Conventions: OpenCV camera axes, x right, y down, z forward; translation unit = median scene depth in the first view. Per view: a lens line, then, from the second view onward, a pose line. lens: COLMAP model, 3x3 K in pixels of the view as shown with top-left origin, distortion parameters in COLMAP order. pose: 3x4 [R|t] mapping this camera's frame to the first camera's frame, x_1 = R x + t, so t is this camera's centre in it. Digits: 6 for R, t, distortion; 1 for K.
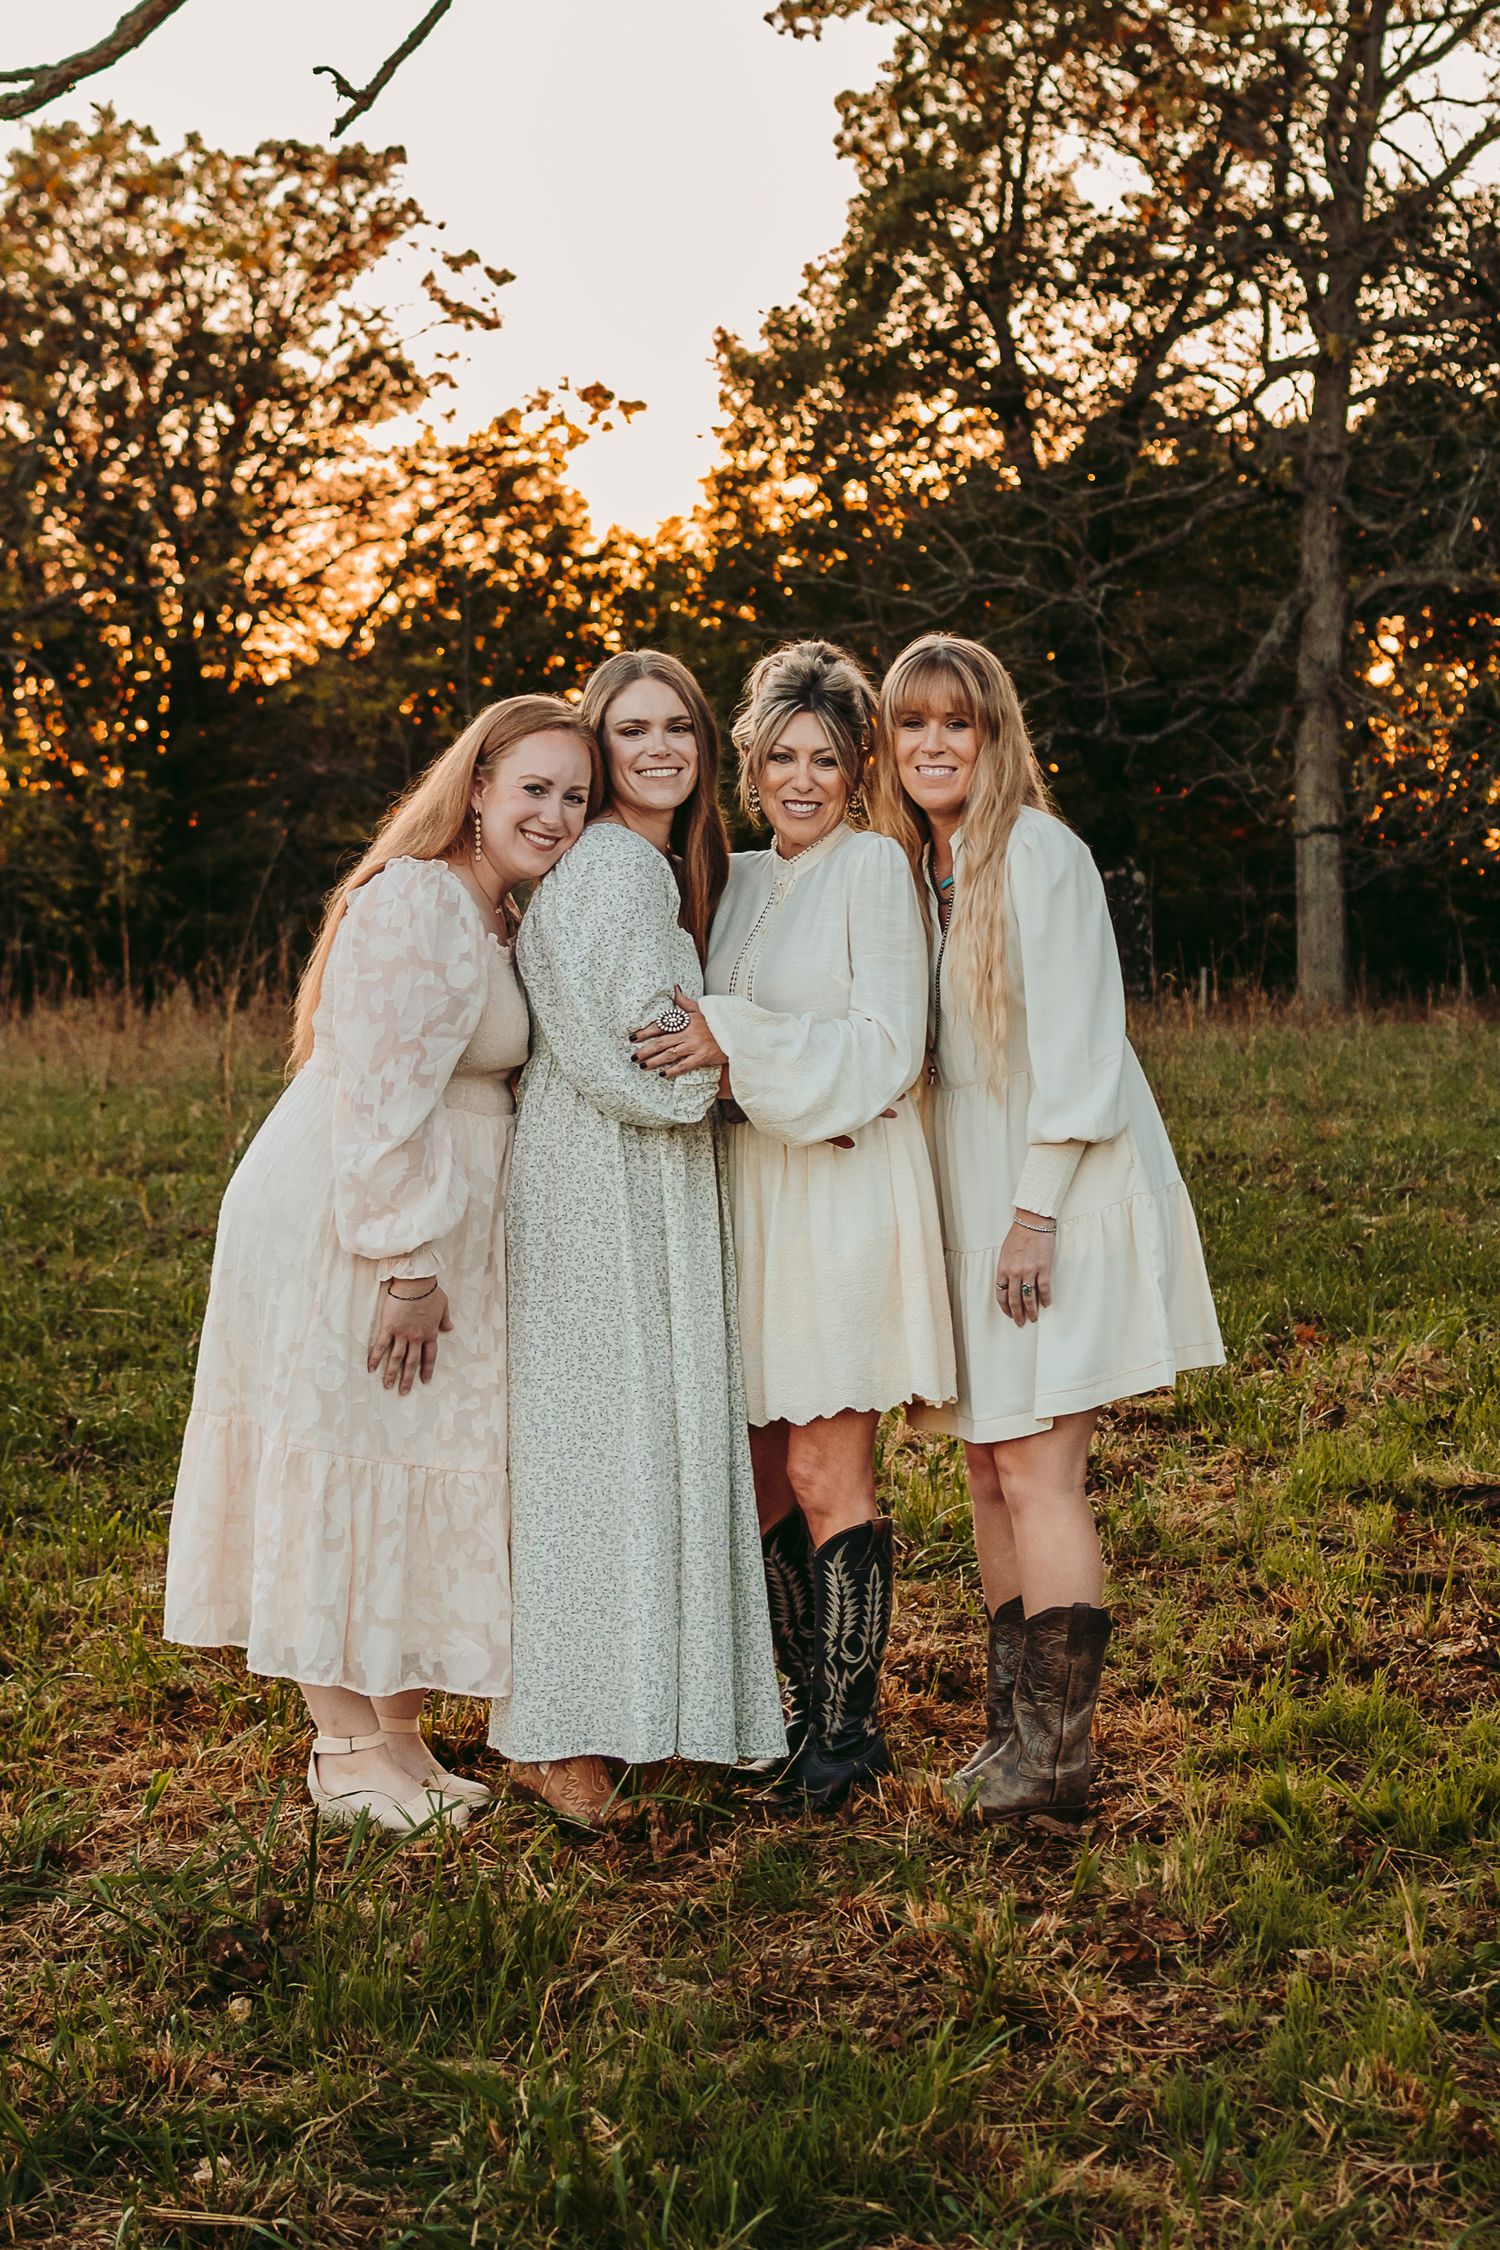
lens RADIAL K [[3415.8, 0, 764.3], [0, 3415.8, 1131.9], [0, 0, 1]] dist [0.015017, 0.000000]
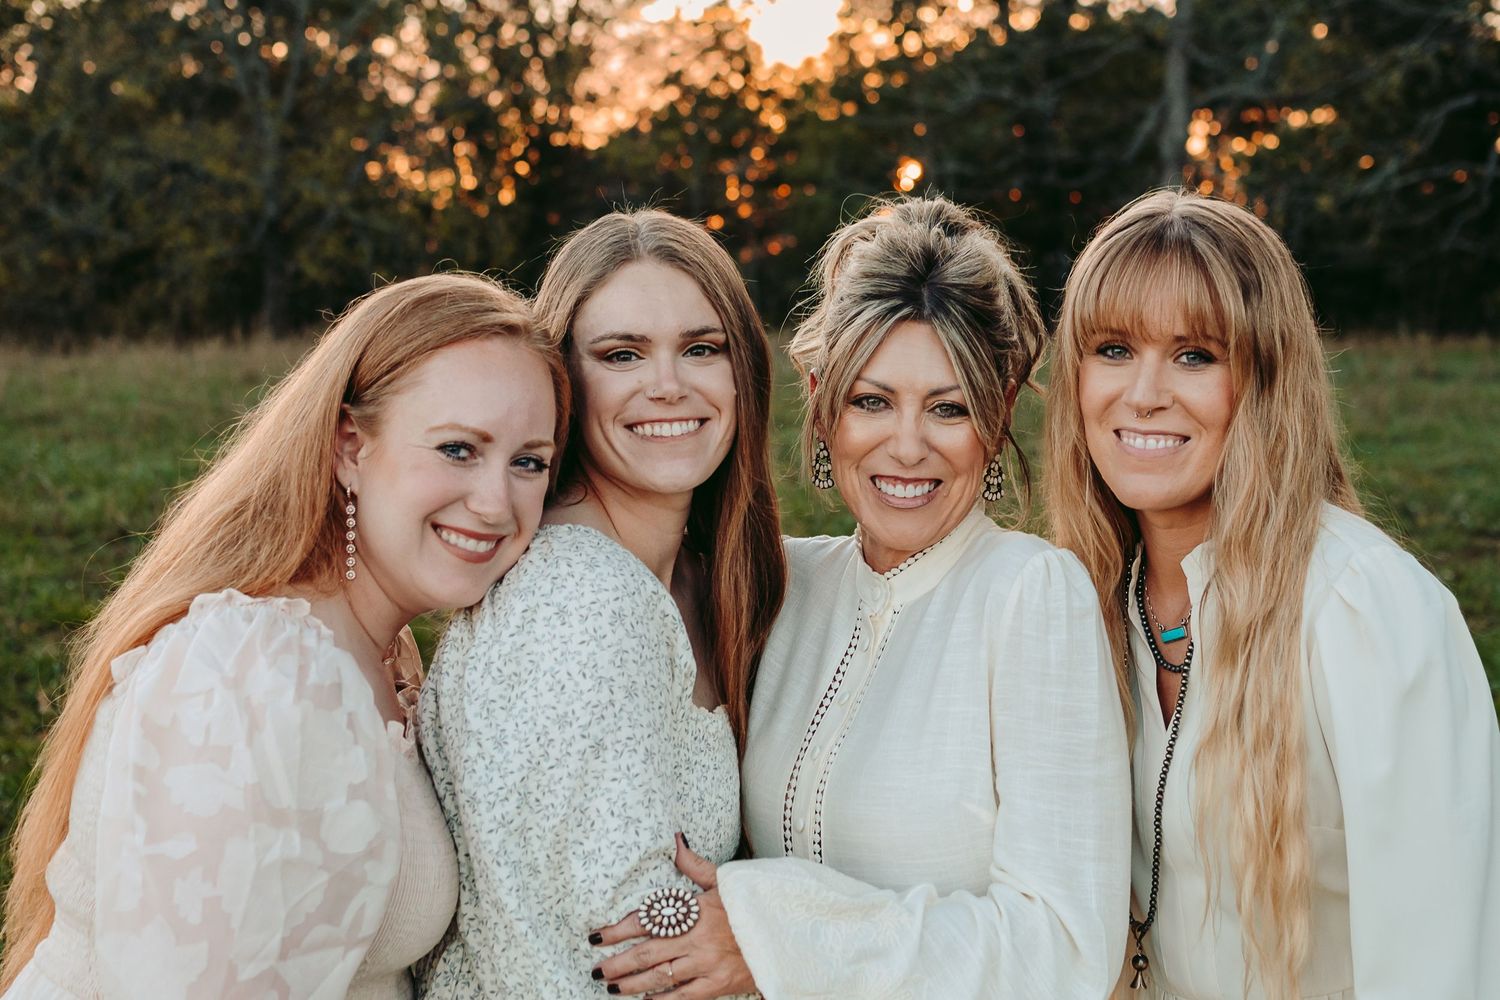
lens RADIAL K [[2277.2, 0, 739.0], [0, 2277.2, 502.9], [0, 0, 1]] dist [0.015017, 0.000000]
pose [[0.997751, -0.002351, -0.066988, 0.008023], [0.003626, 0.999815, 0.018908, -0.097943], [0.066931, -0.019109, 0.997575, 0.603051]]
